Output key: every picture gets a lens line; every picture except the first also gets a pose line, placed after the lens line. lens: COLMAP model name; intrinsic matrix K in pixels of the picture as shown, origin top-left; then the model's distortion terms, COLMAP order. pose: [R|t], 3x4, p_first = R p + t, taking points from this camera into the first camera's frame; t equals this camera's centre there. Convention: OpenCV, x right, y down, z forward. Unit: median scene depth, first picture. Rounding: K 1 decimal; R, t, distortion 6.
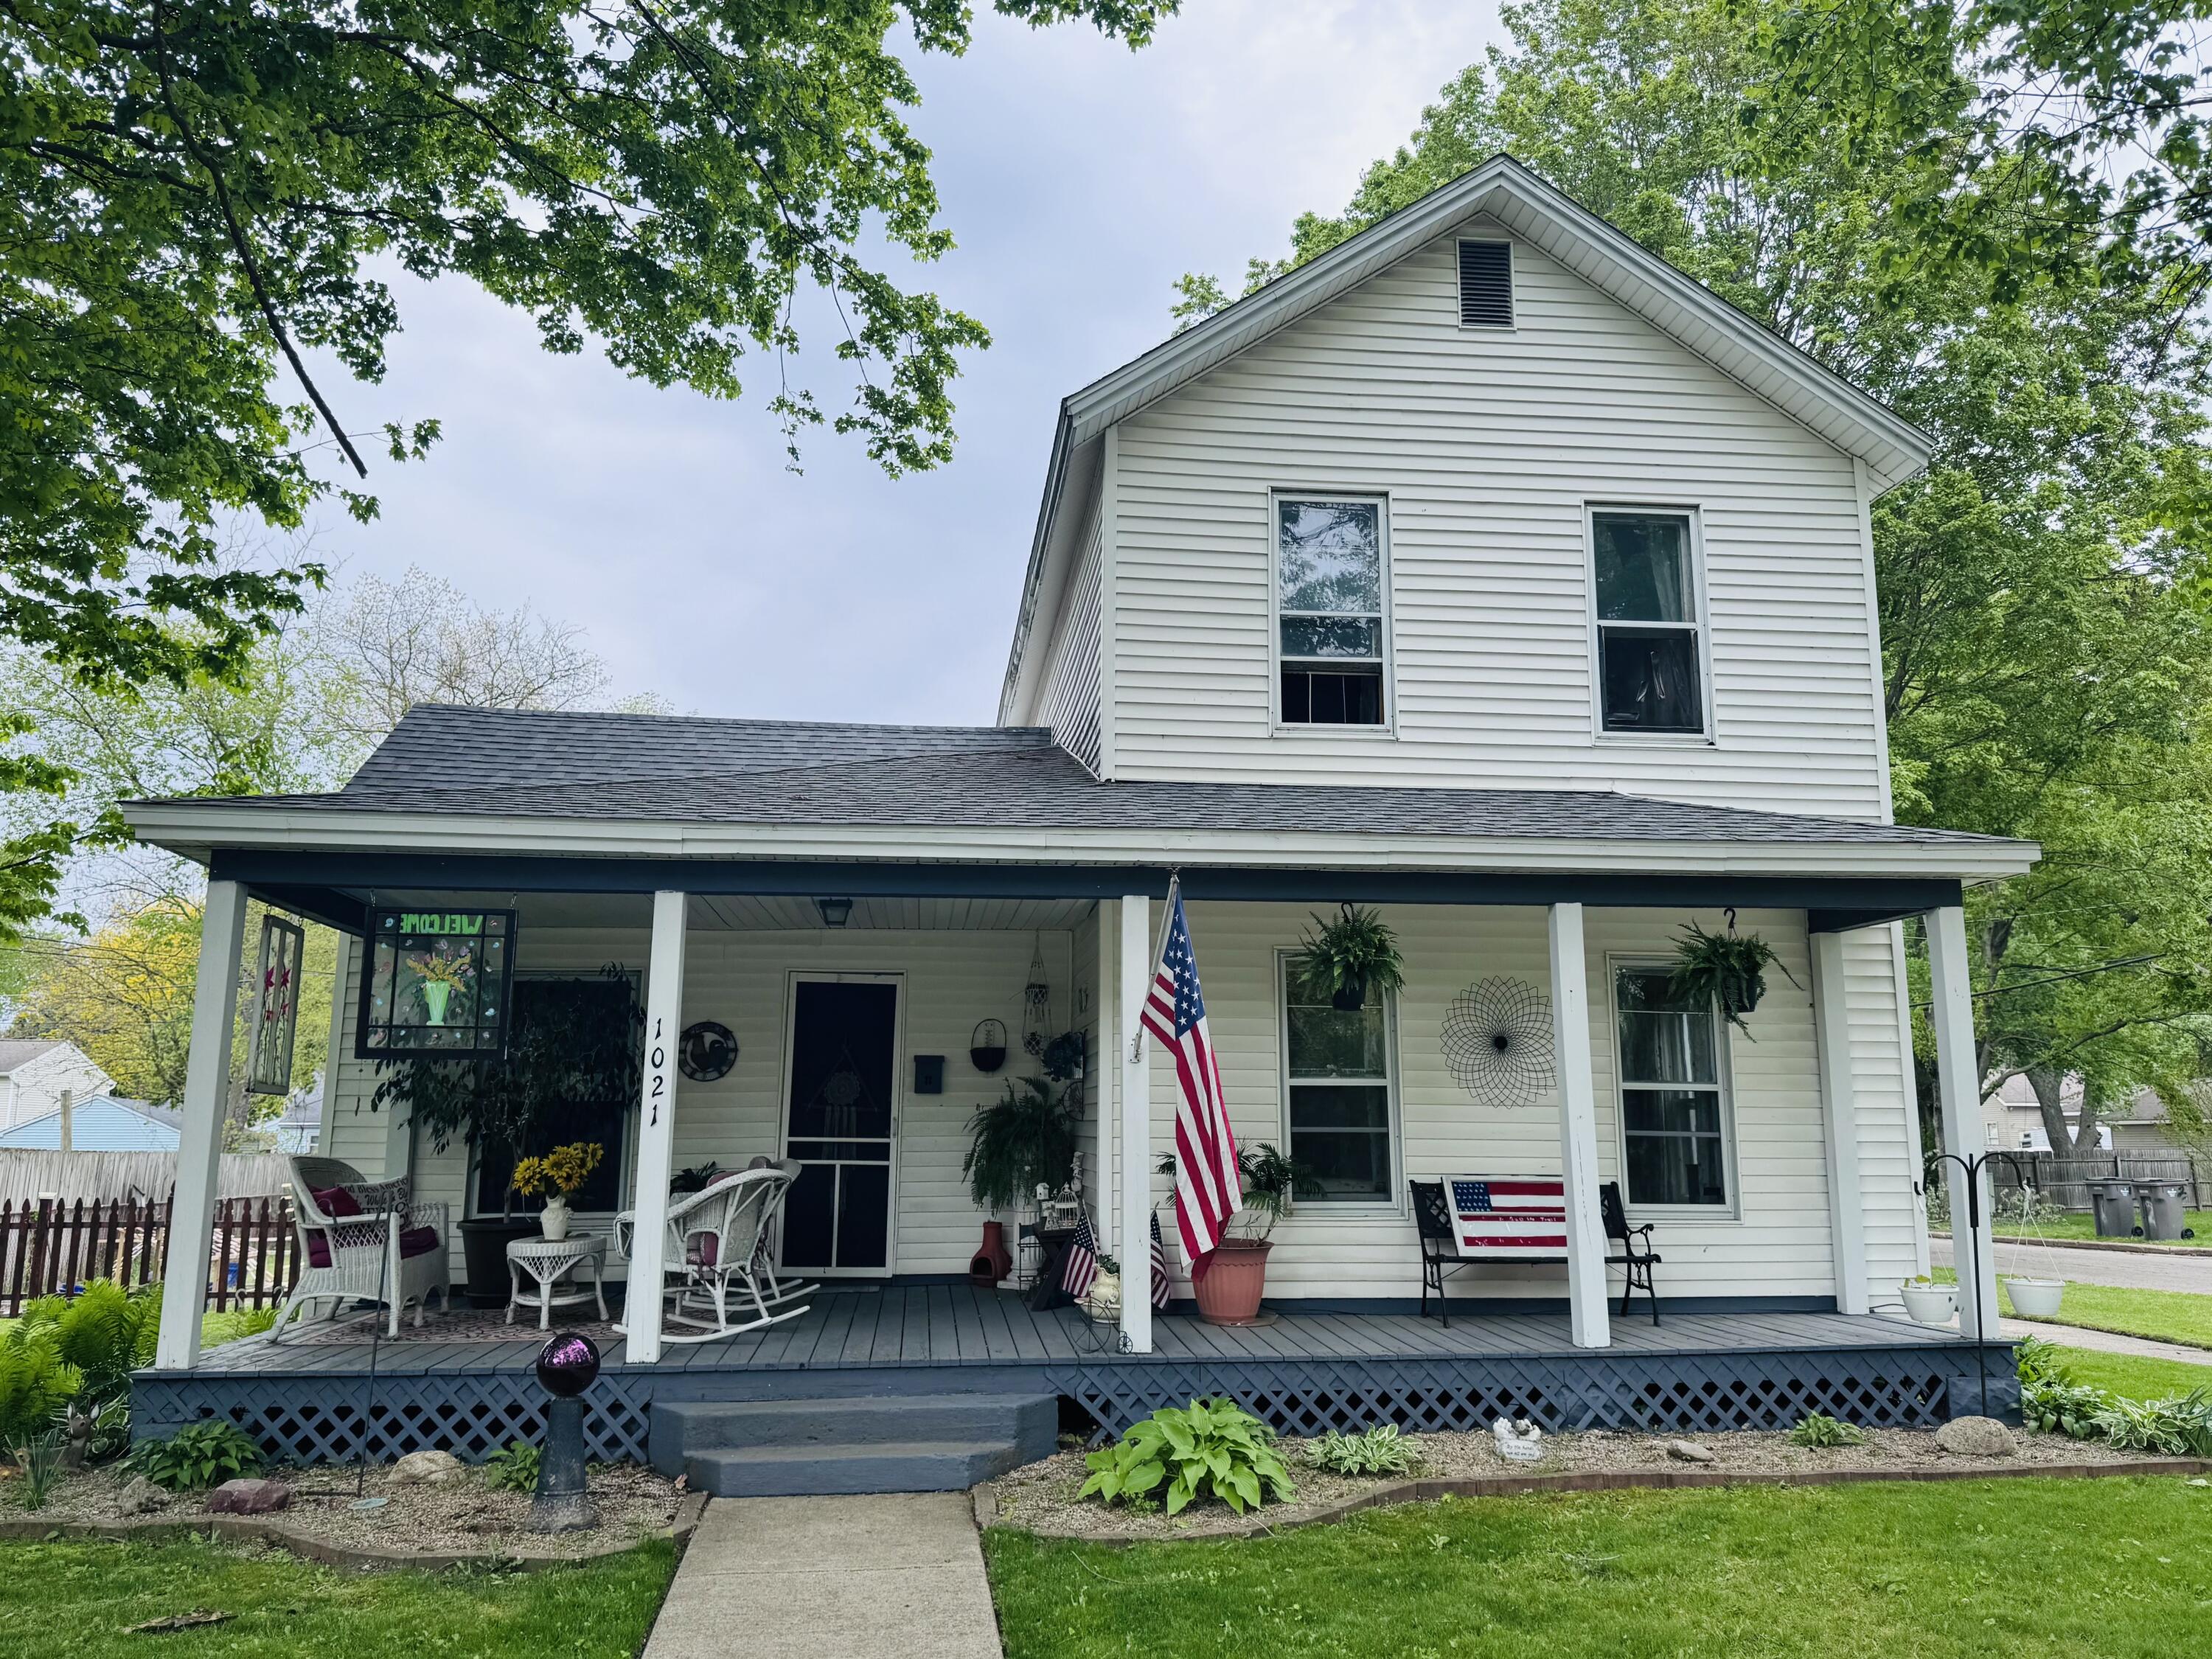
lens RADIAL K [[1644.5, 0, 1106.0], [0, 1644.5, 829.5], [0, 0, 1]] dist [0.088932, -0.006362]
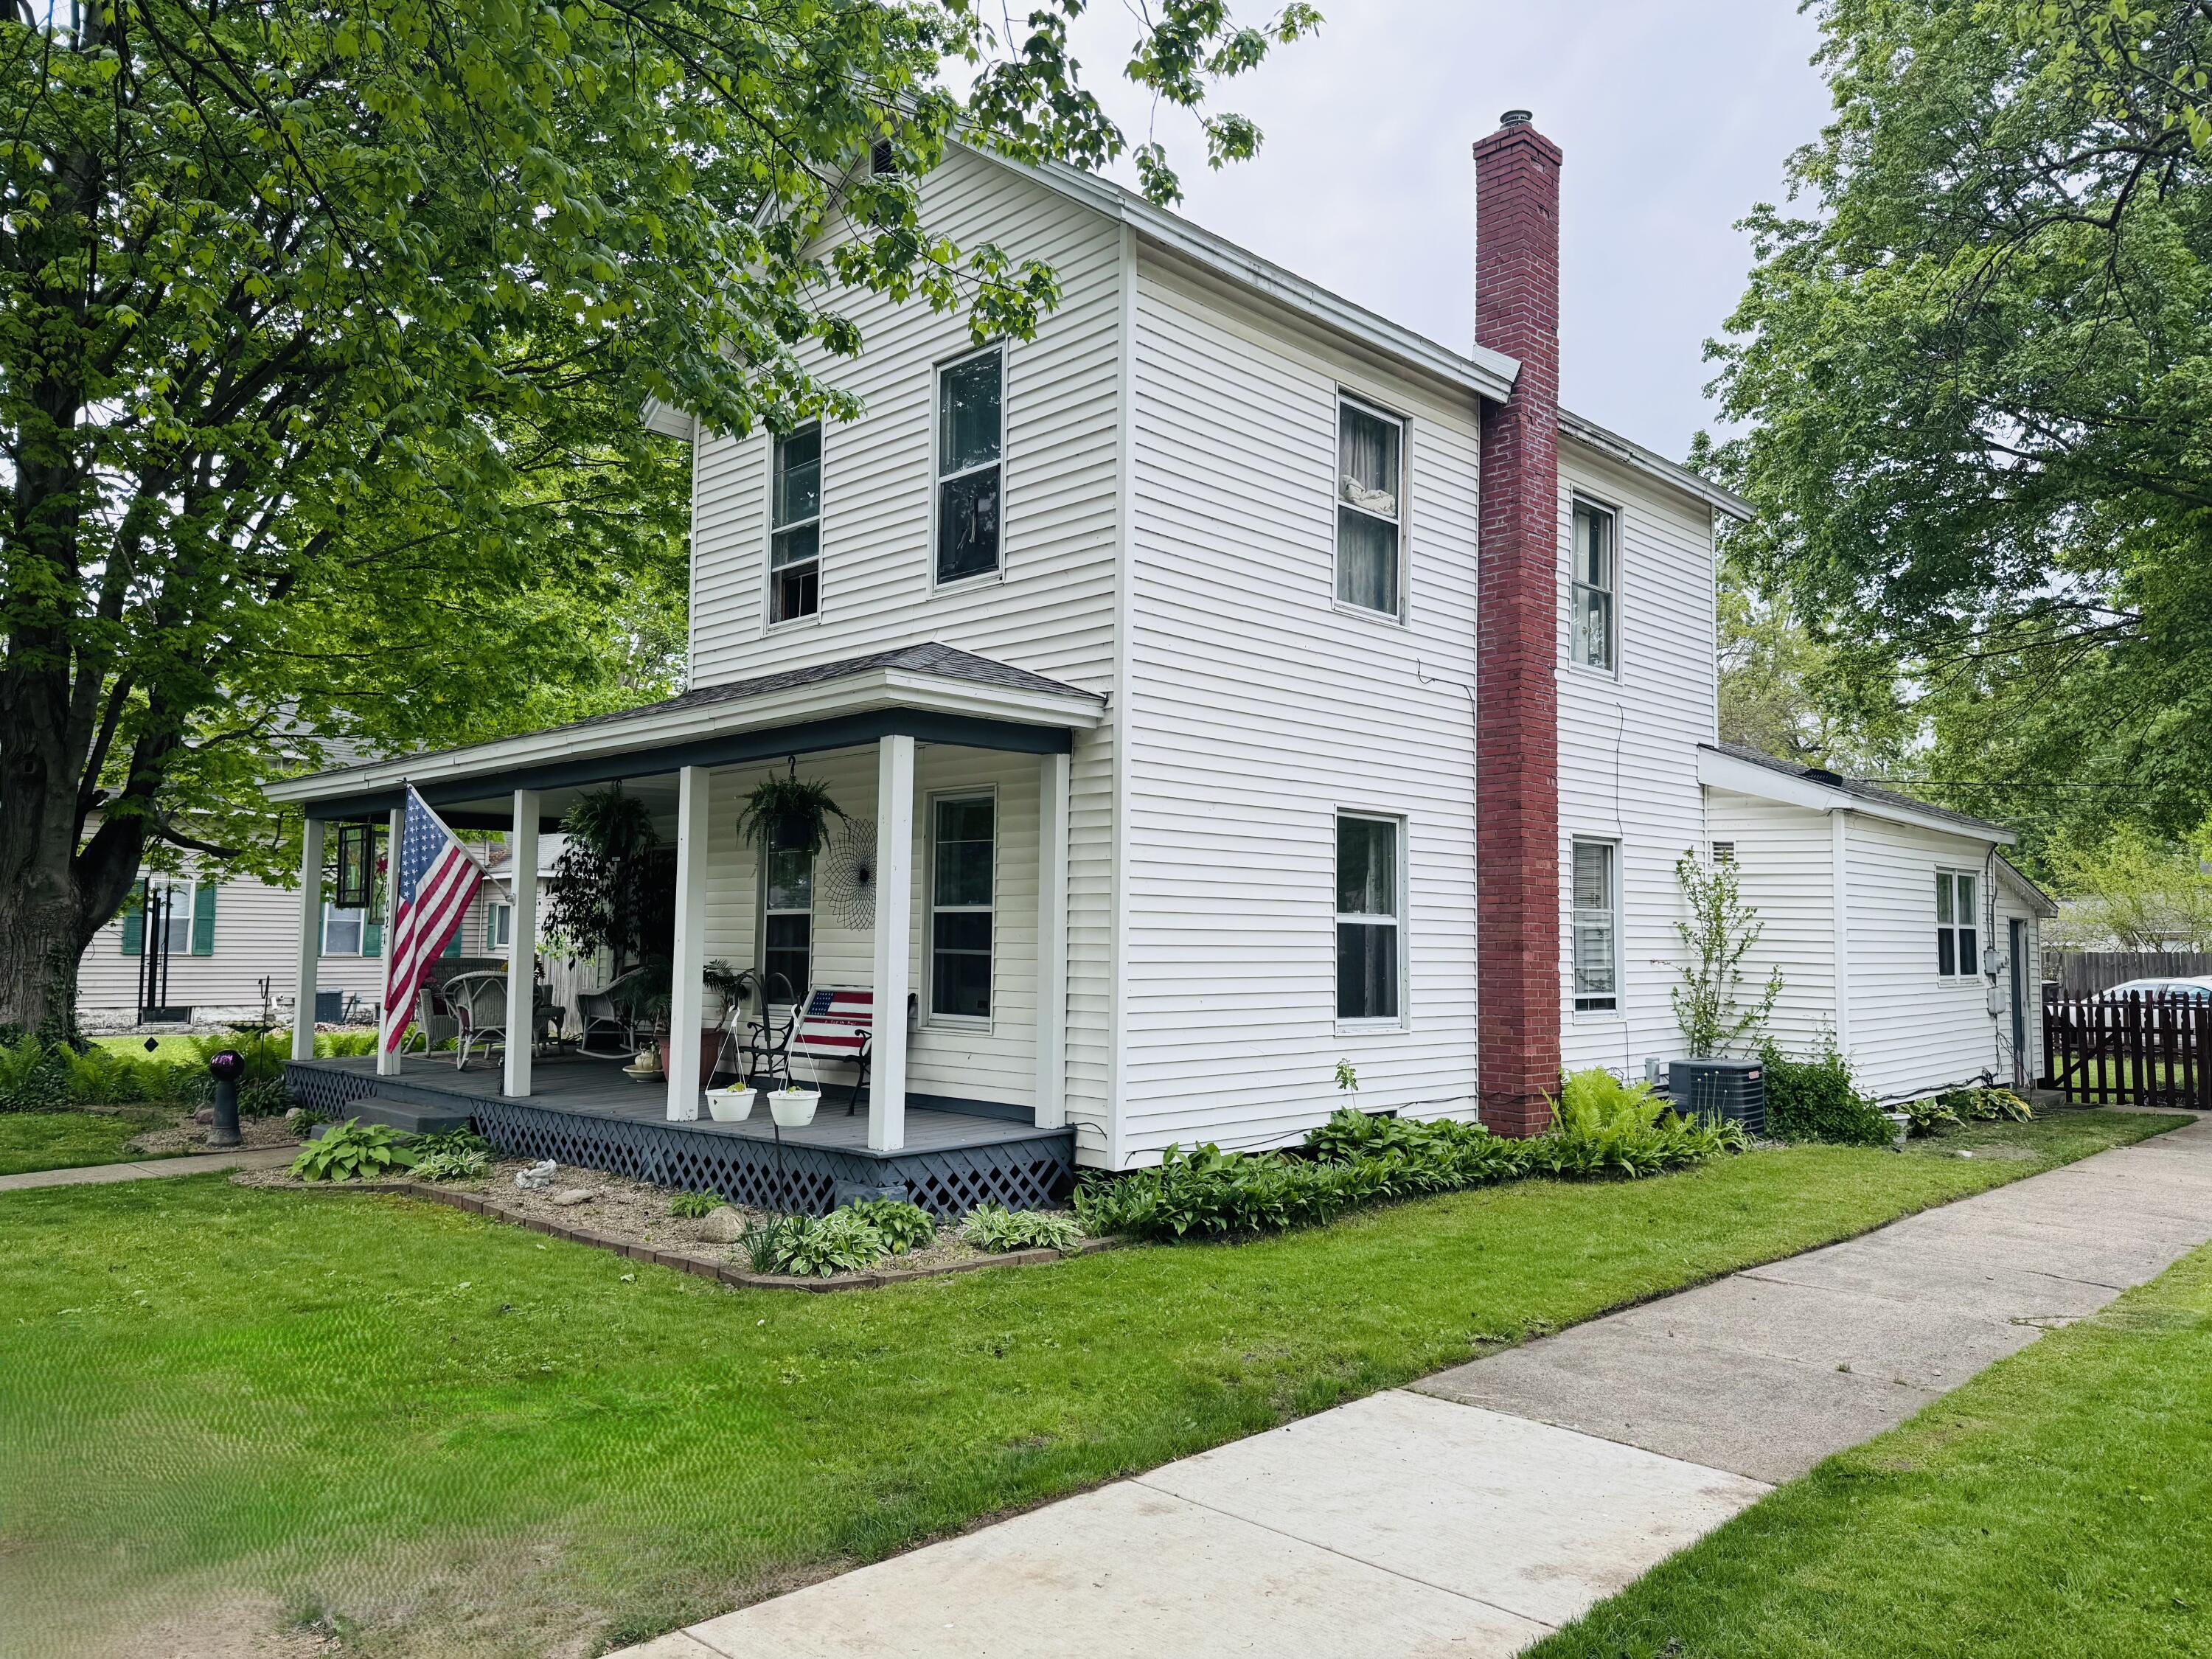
lens RADIAL K [[1644.5, 0, 1106.0], [0, 1644.5, 829.5], [0, 0, 1]] dist [0.088932, -0.006362]
pose [[0.613056, -0.054044, -0.788188, 1.264044], [0.136064, 0.989973, 0.037951, 0.076307], [0.778234, -0.130511, 0.614263, 0.426021]]
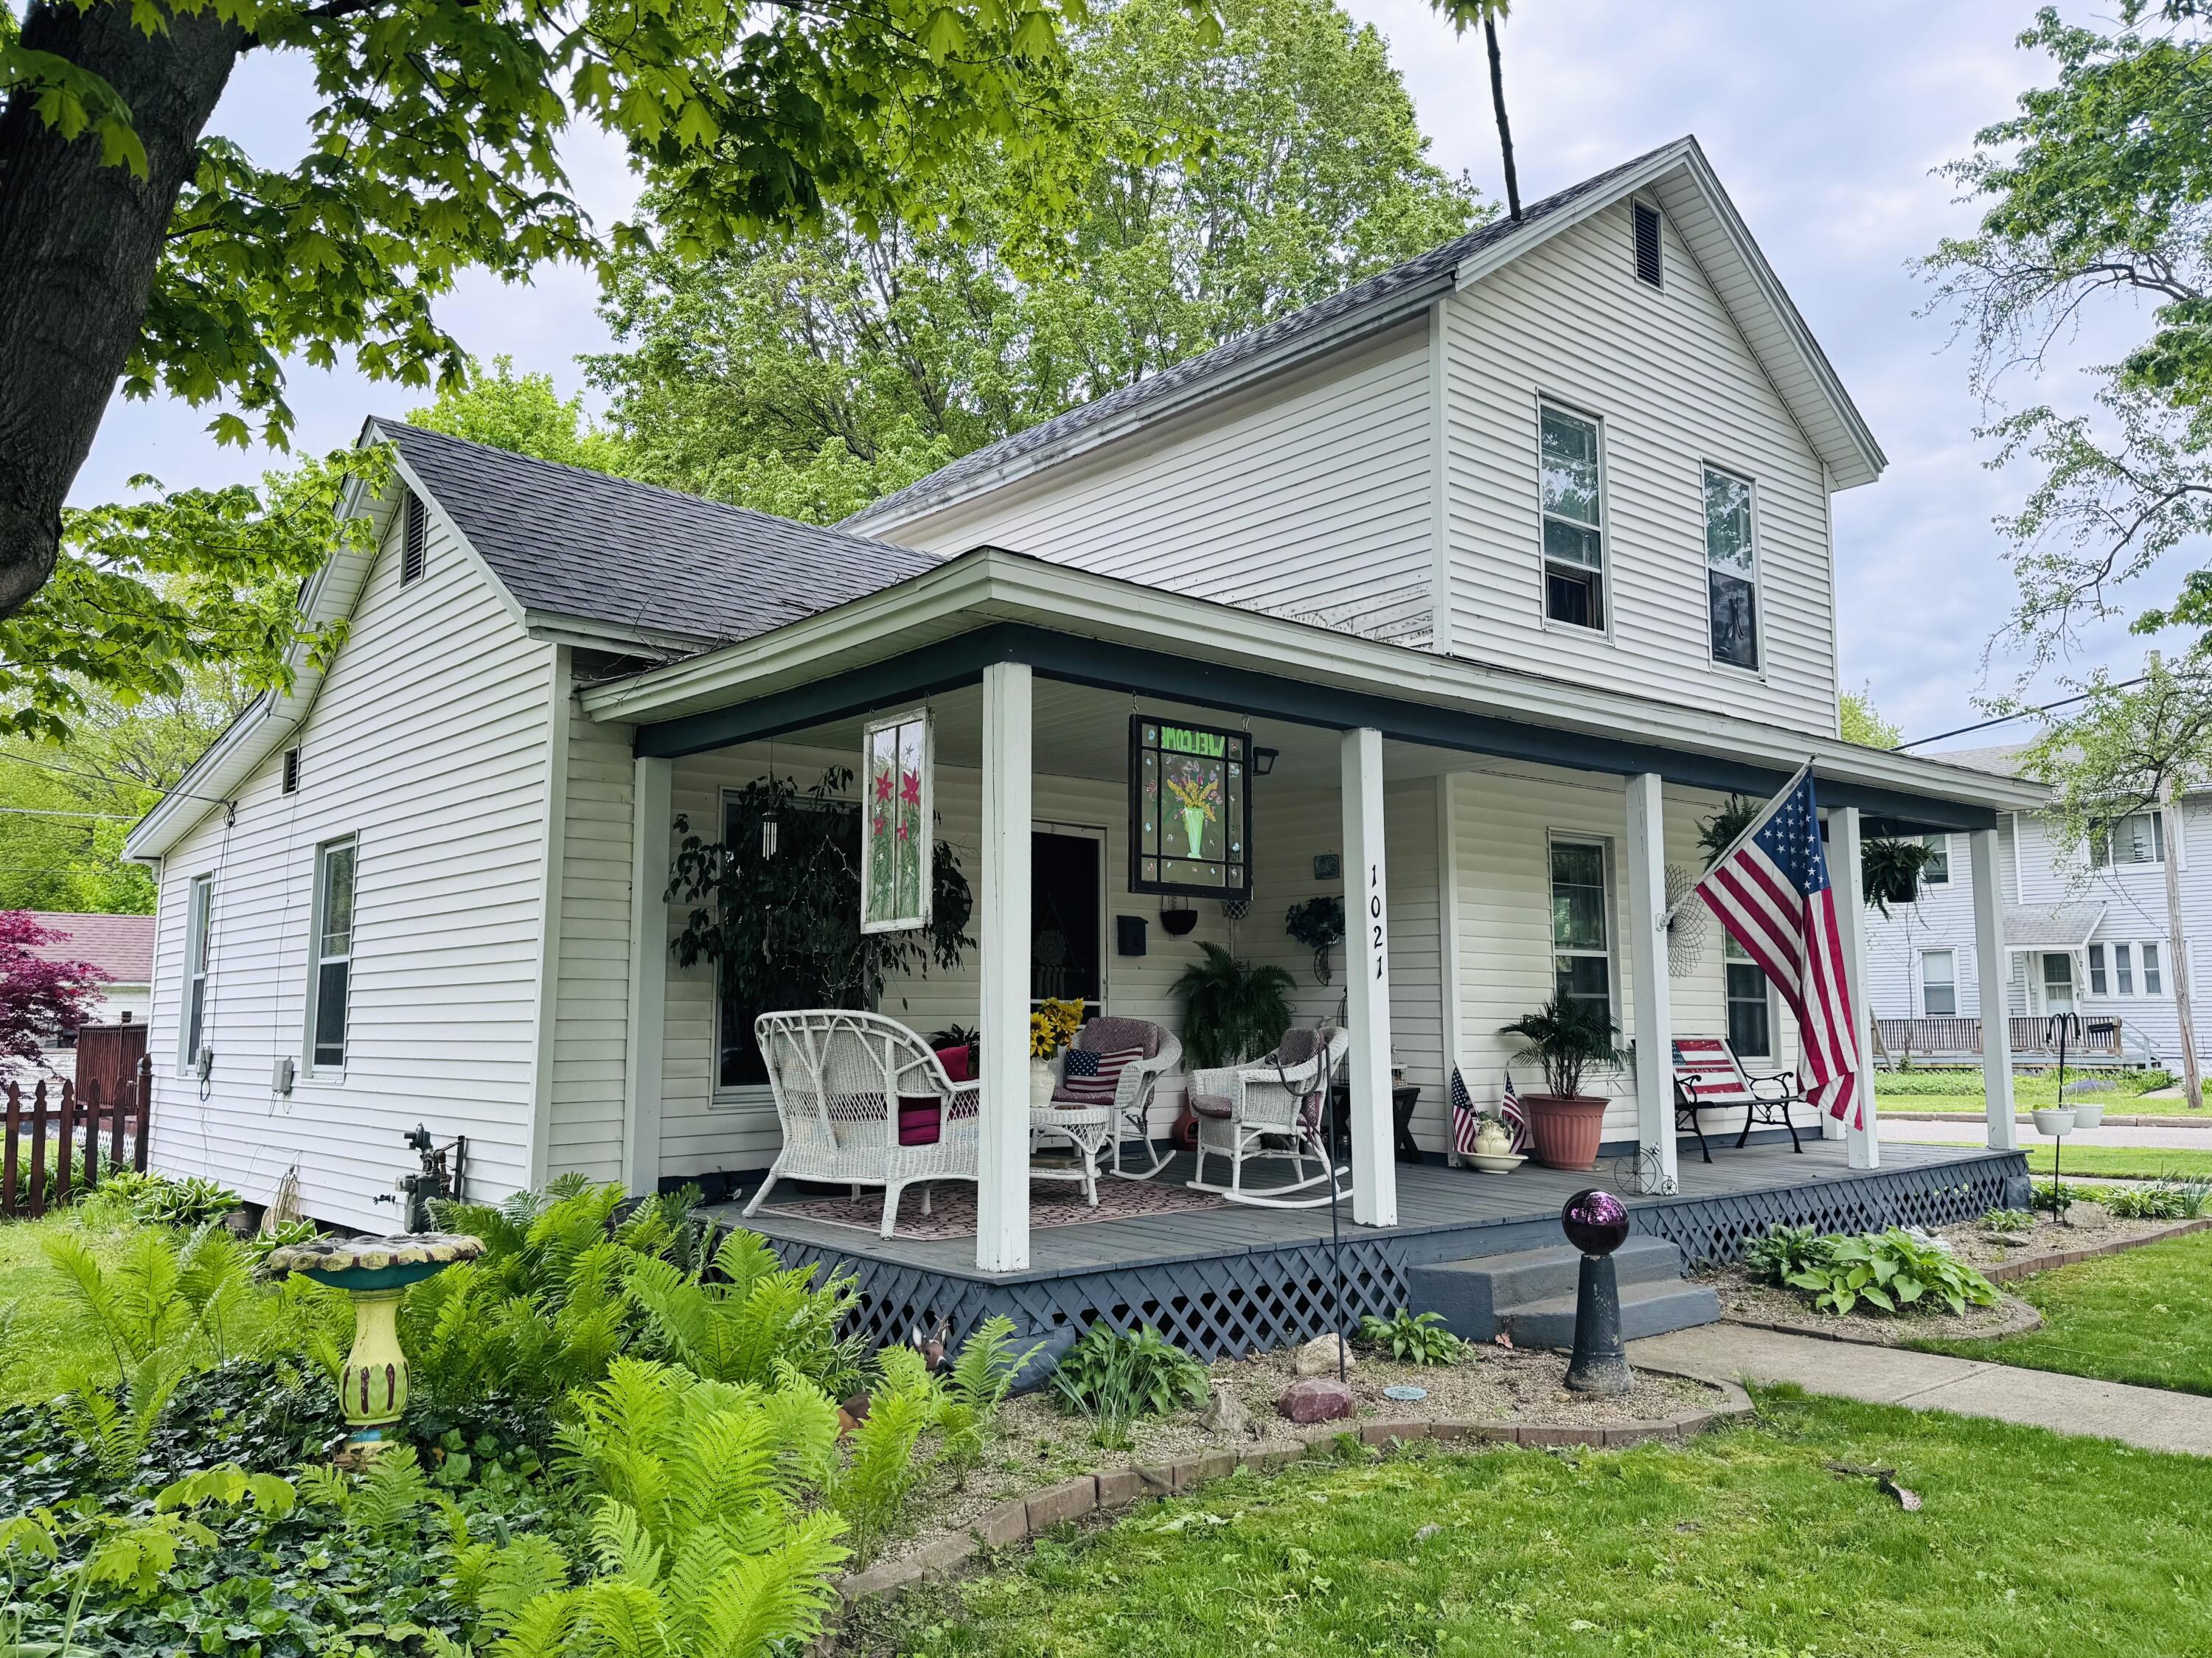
lens RADIAL K [[1644.3, 0, 1106.0], [0, 1644.3, 829.0], [0, 0, 1]] dist [0.088932, -0.006362]
pose [[0.833700, 0.062654, 0.548652, -0.732460], [-0.100456, 0.994172, 0.039117, 0.059117], [-0.543004, -0.087727, 0.835135, 0.253114]]
